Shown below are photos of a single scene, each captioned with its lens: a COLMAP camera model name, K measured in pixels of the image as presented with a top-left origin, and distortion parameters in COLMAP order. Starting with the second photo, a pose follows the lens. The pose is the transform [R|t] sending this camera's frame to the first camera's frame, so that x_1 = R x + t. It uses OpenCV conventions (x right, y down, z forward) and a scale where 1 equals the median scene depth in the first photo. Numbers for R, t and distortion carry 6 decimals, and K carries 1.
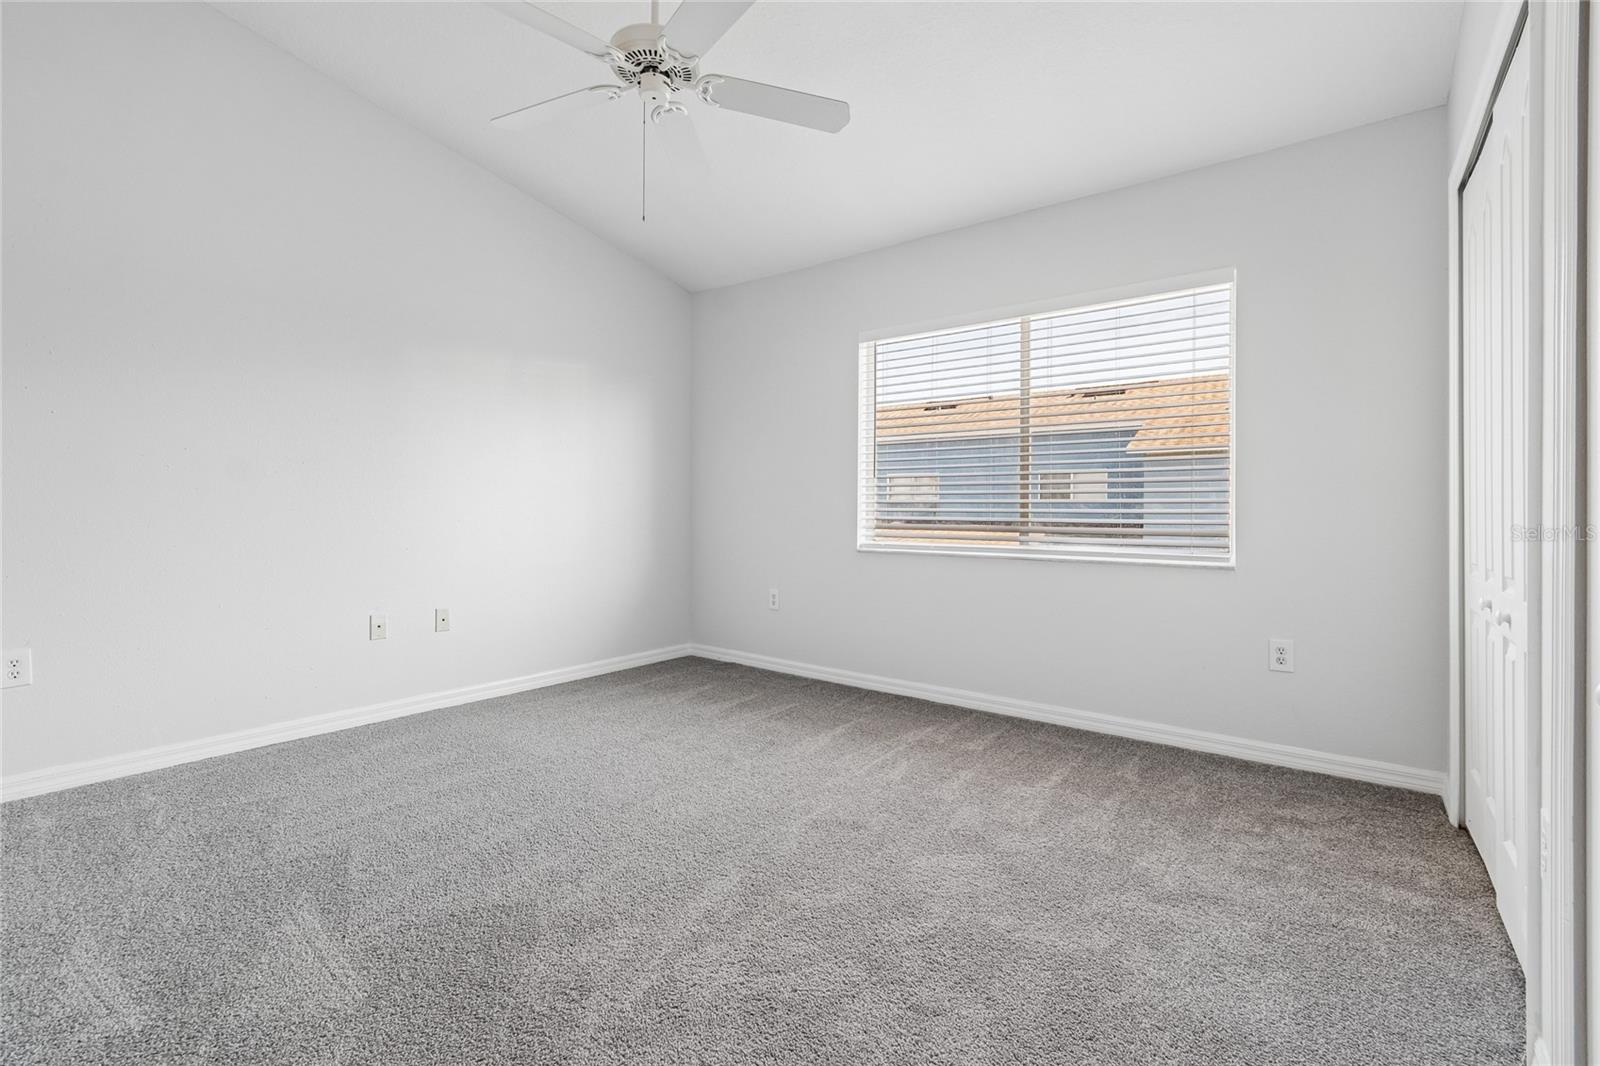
lens RADIAL K [[705.0, 0, 797.1], [0, 705.0, 507.2], [0, 0, 1]] dist [0.002270, -0.002620]
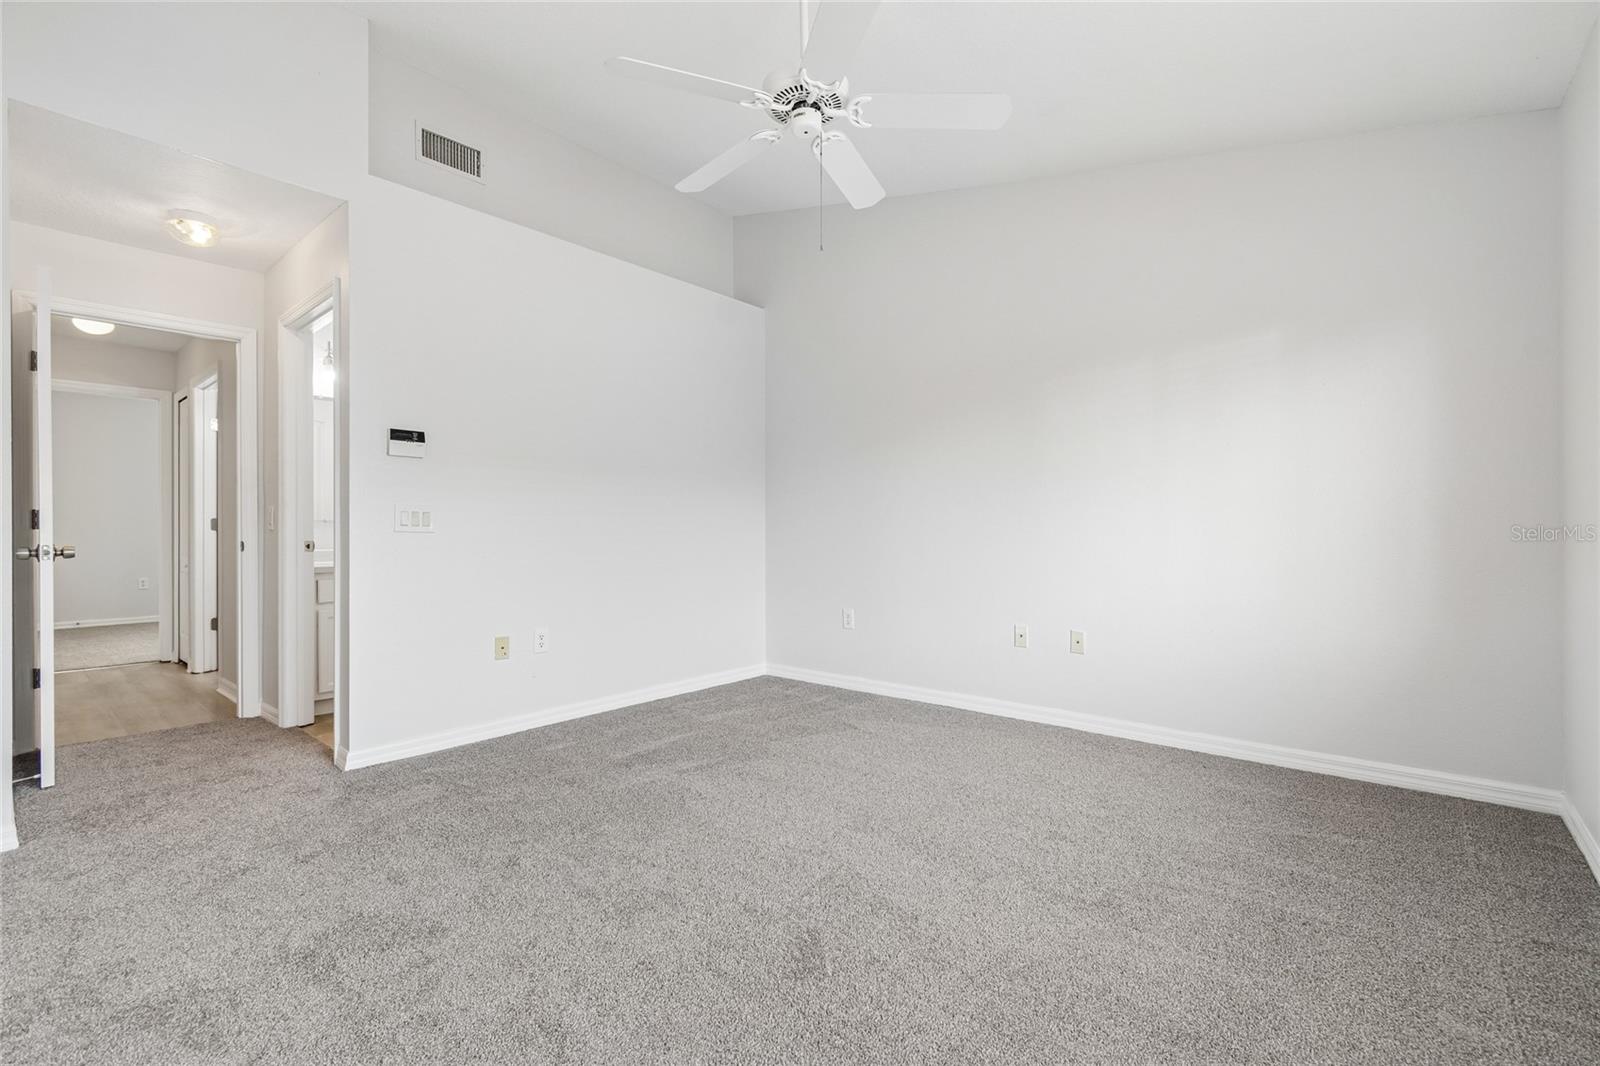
lens RADIAL K [[705.0, 0, 807.0], [0, 705.0, 530.4], [0, 0, 1]] dist [0.002270, -0.002620]
pose [[-0.045498, -0.010386, -0.998910, 0.532464], [0.010865, 0.999882, -0.010891, 0.007476], [0.998905, -0.011348, -0.045380, 0.686687]]
